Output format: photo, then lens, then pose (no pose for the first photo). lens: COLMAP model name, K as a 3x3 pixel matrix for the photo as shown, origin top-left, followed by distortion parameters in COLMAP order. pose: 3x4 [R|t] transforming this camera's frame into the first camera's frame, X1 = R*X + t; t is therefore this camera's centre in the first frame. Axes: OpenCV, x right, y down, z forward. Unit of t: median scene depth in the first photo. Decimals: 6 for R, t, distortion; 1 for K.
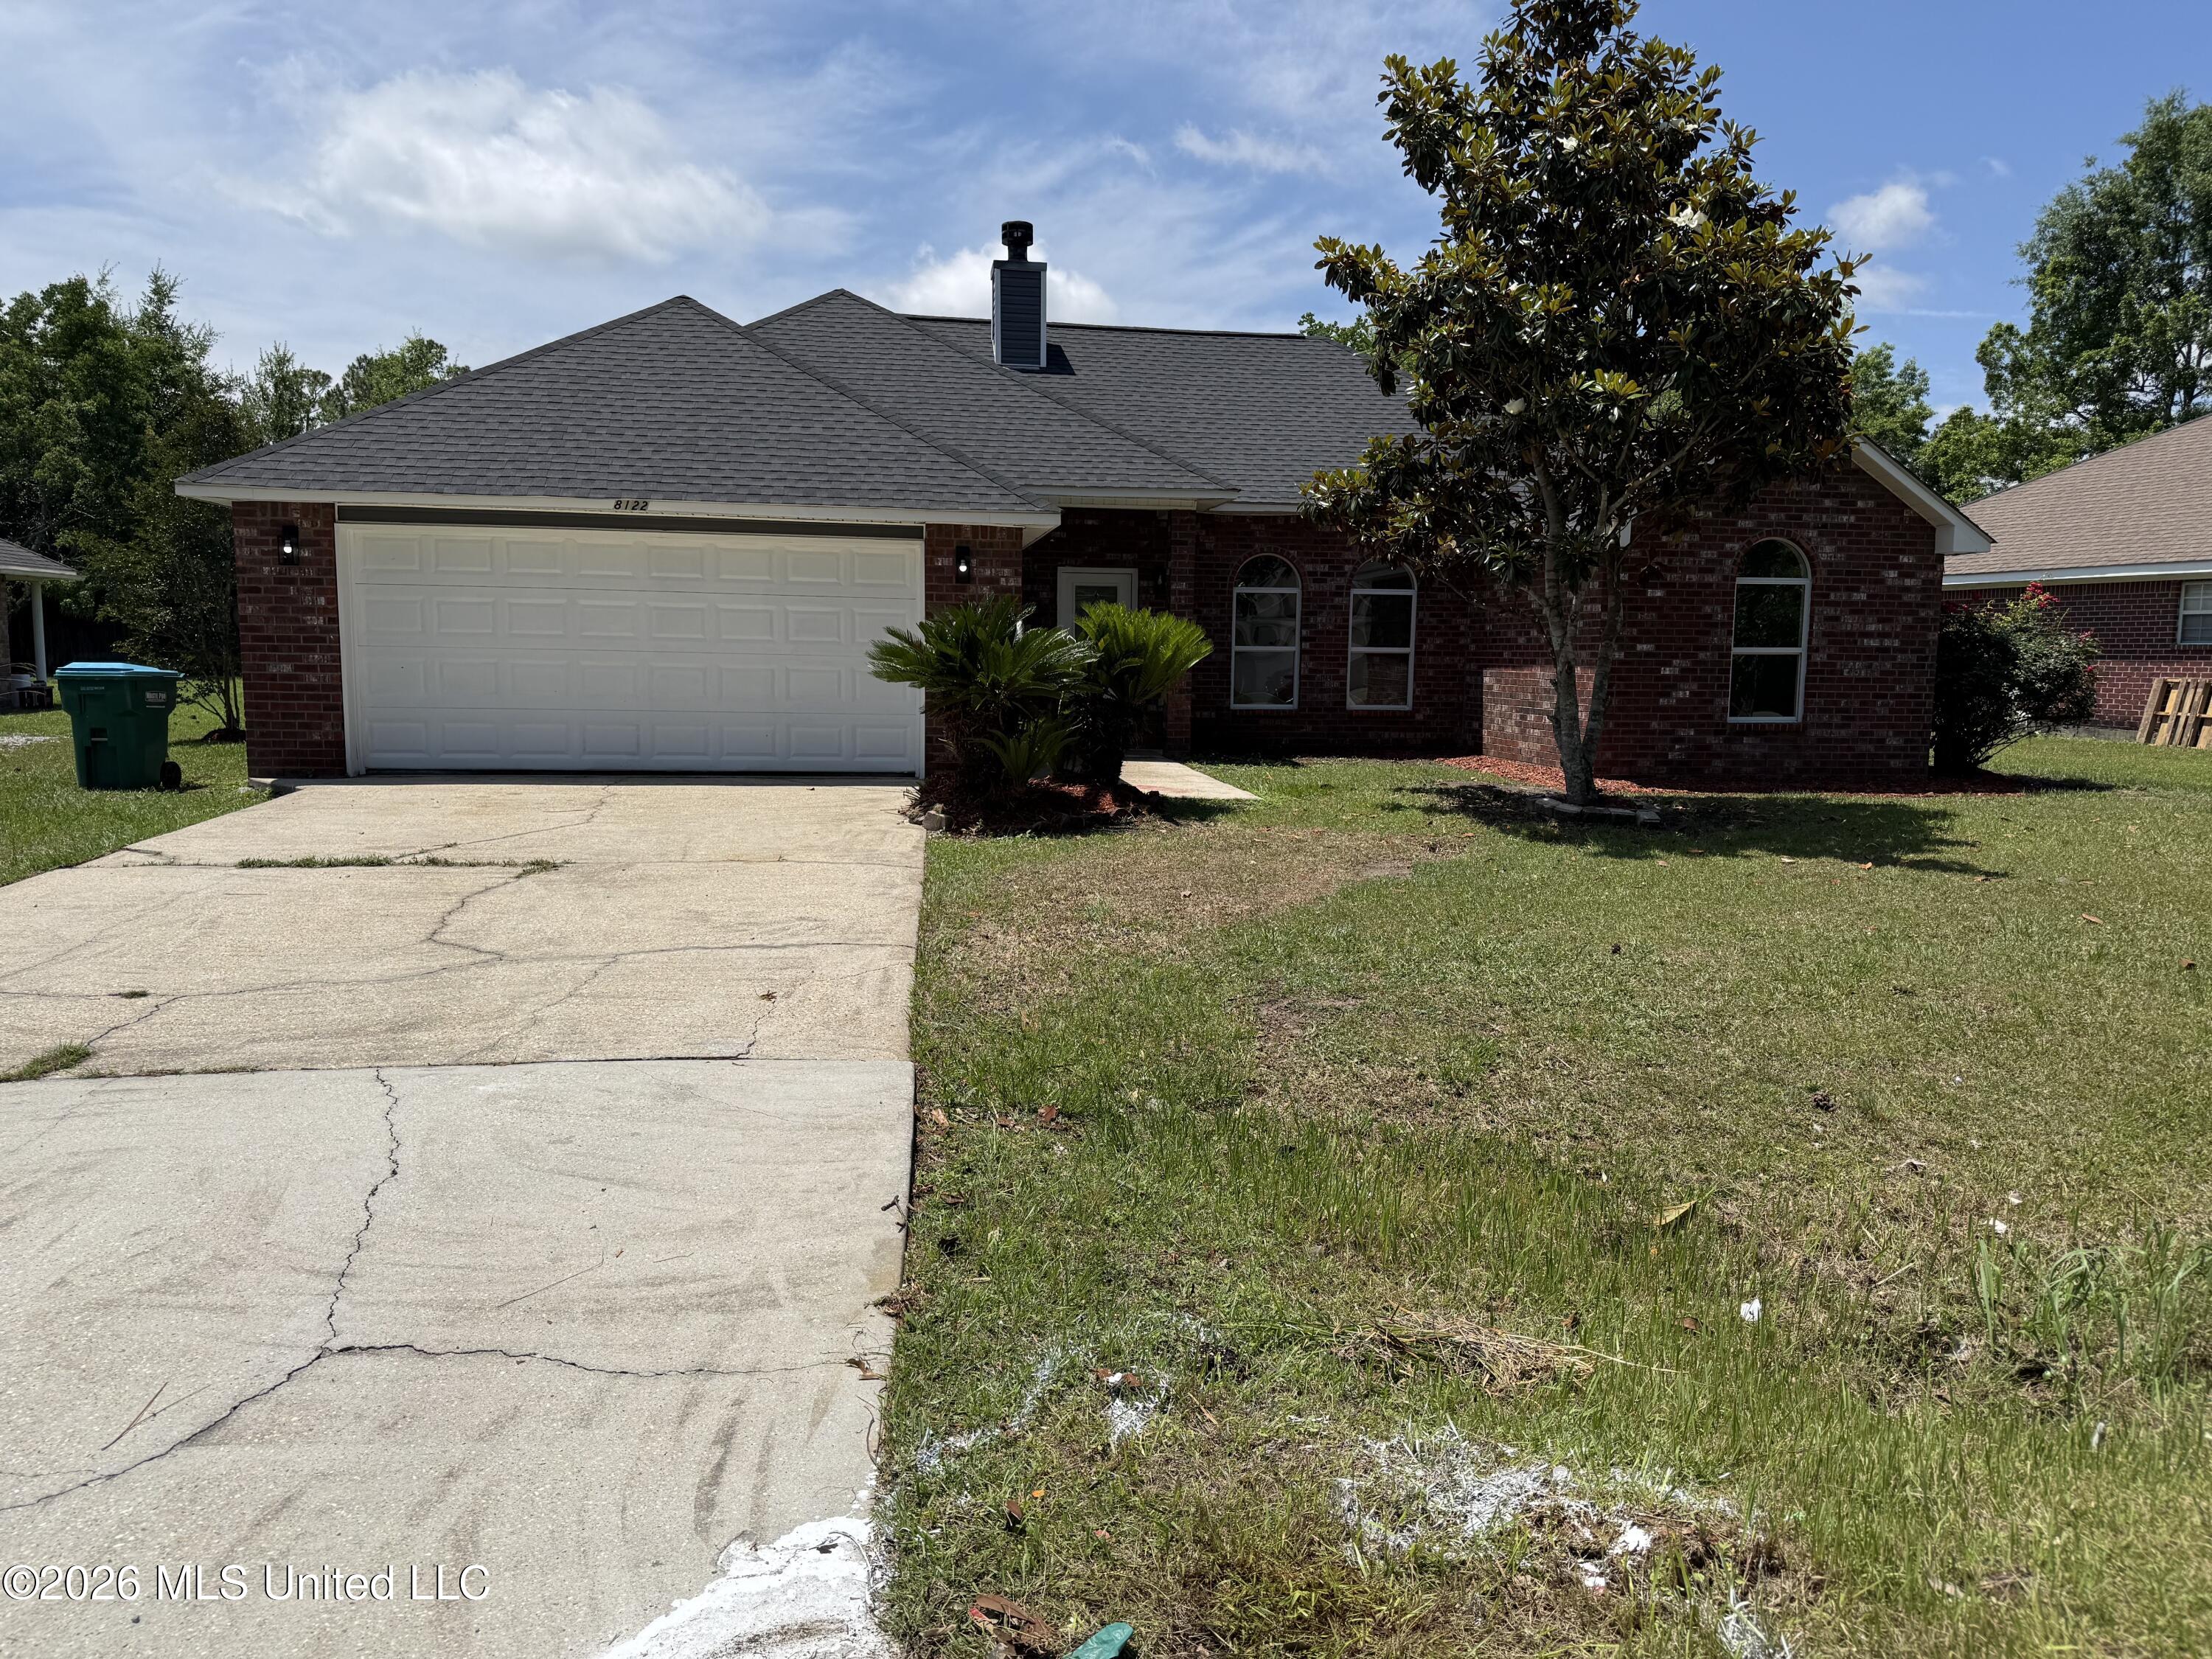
lens RADIAL K [[1578.4, 0, 1100.7], [0, 1578.4, 837.3], [0, 0, 1]] dist [0.088188, -0.126115]
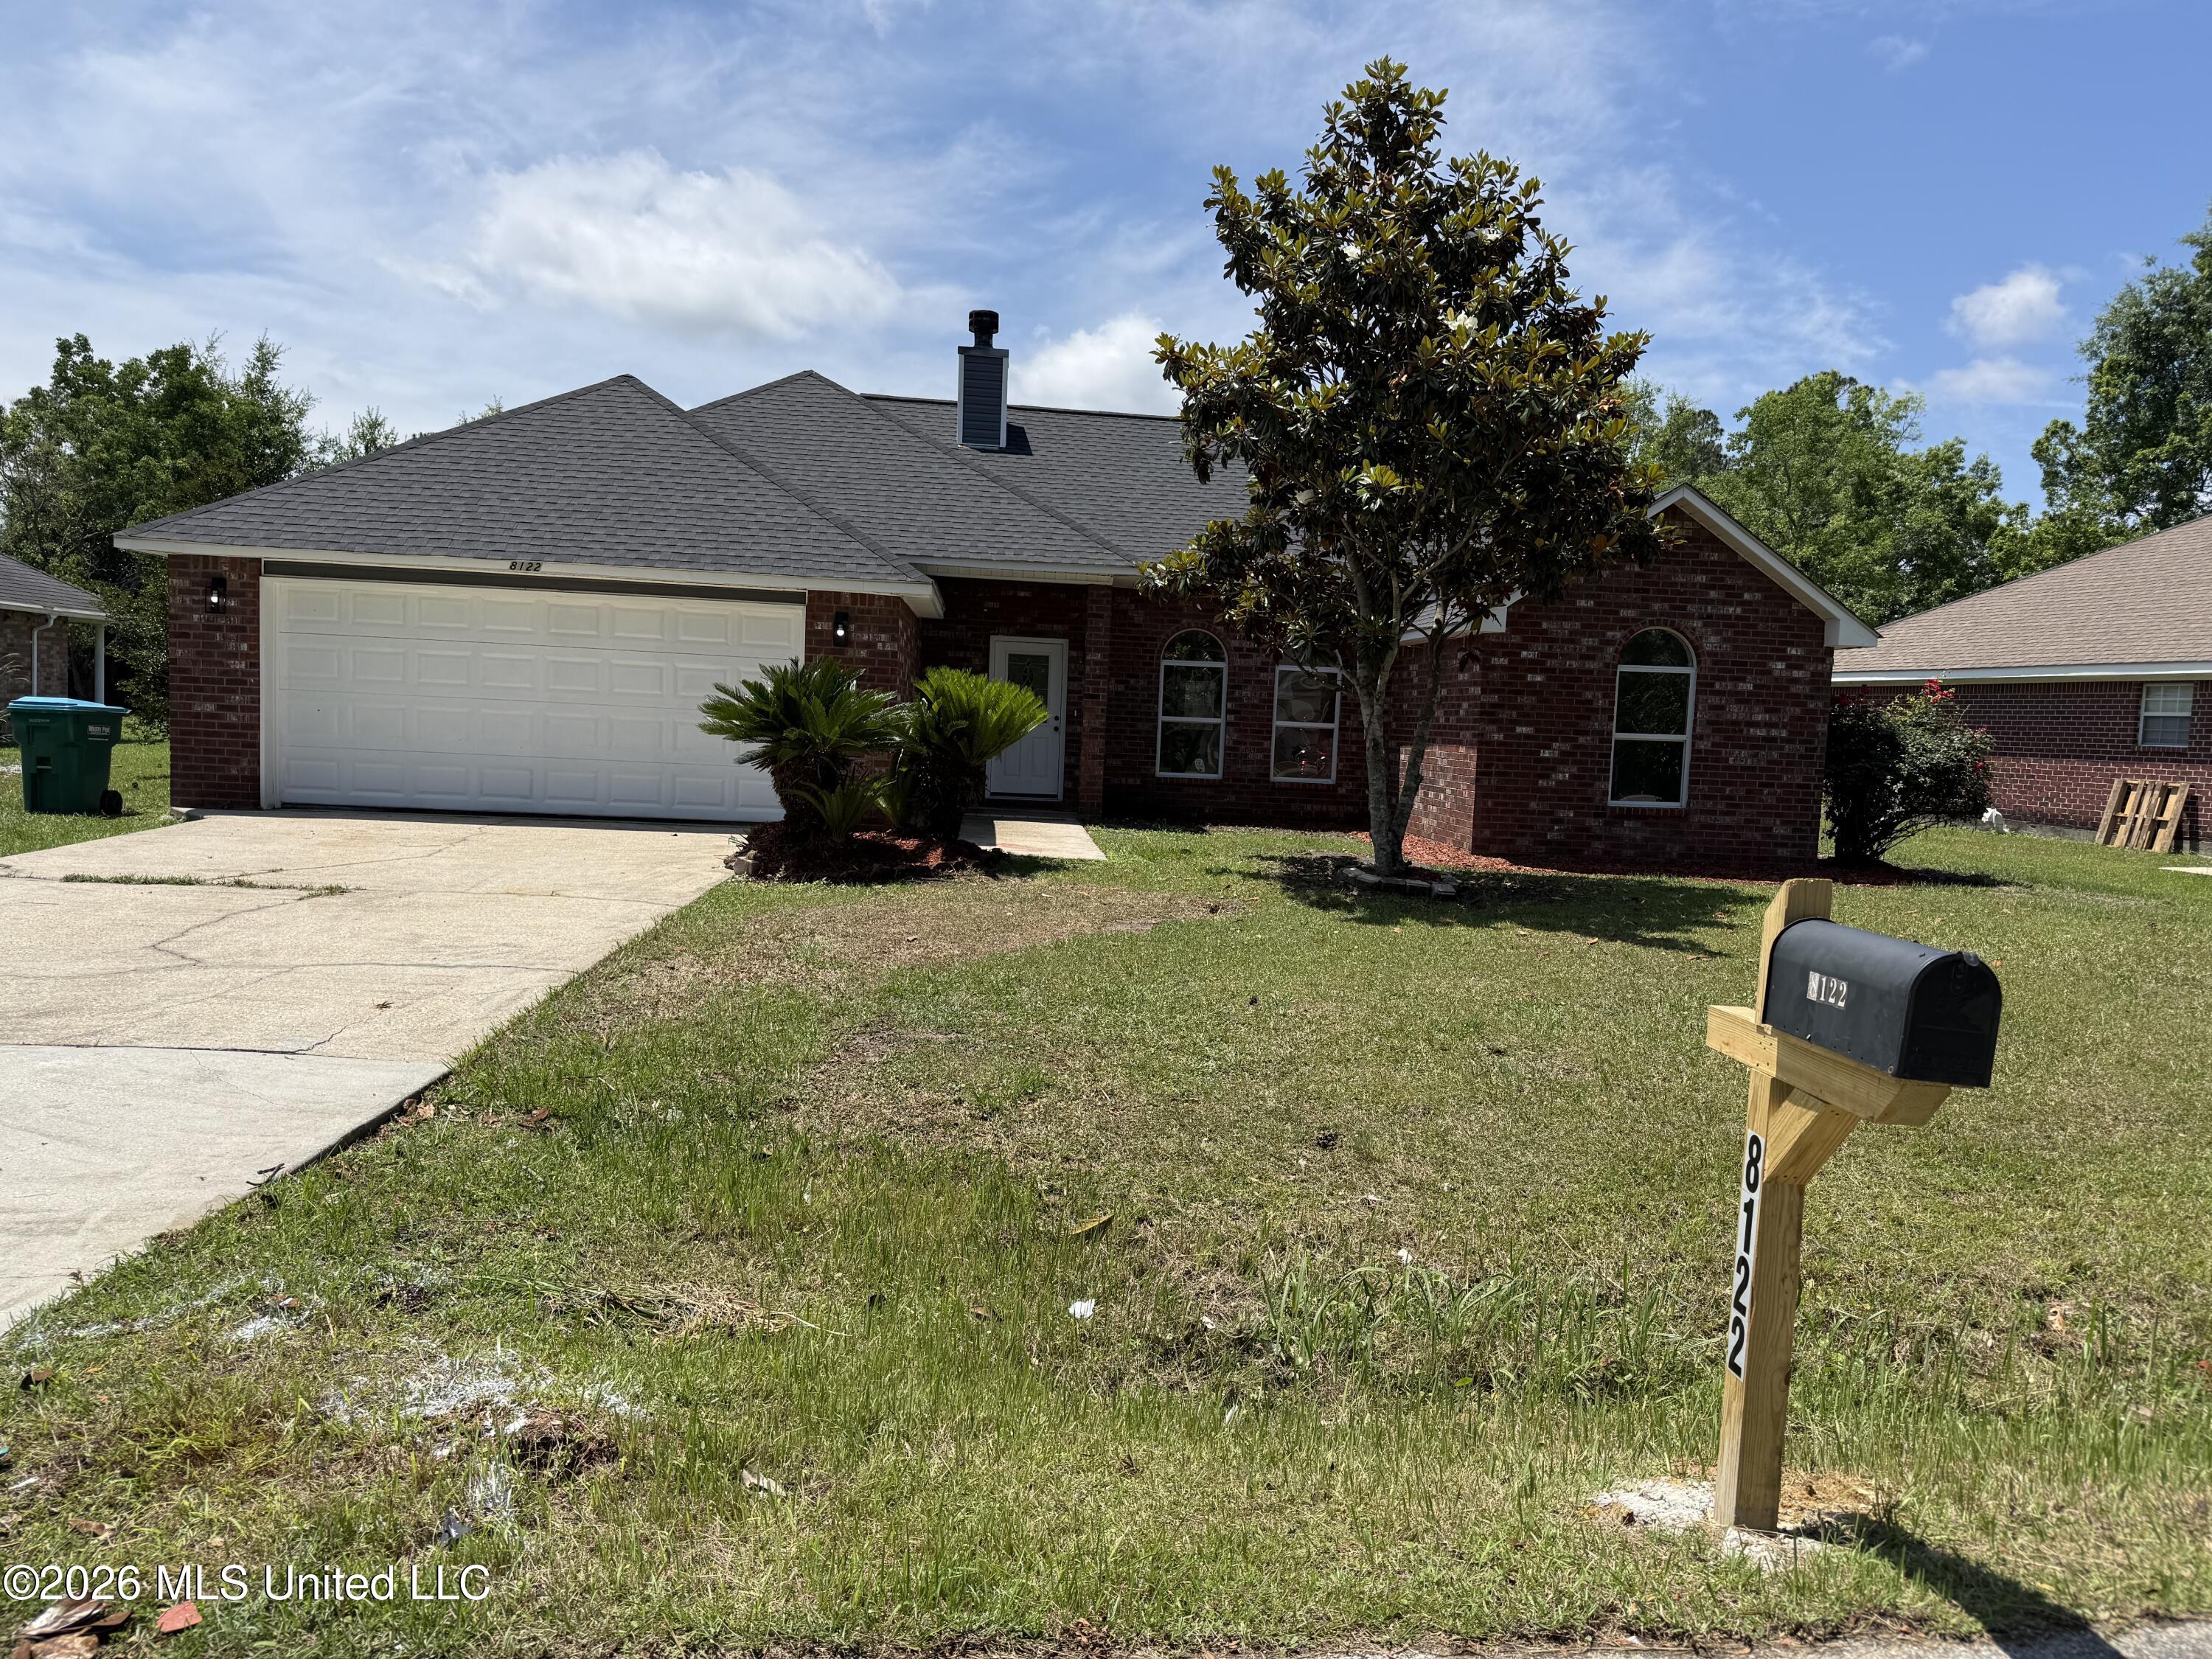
lens RADIAL K [[1578.4, 0, 1100.7], [0, 1578.4, 837.3], [0, 0, 1]] dist [0.088188, -0.126115]
pose [[0.997116, 0.035799, -0.066916, 0.139769], [-0.038754, 0.998306, -0.043396, 0.004943], [0.065249, 0.045864, 0.996814, -0.032941]]
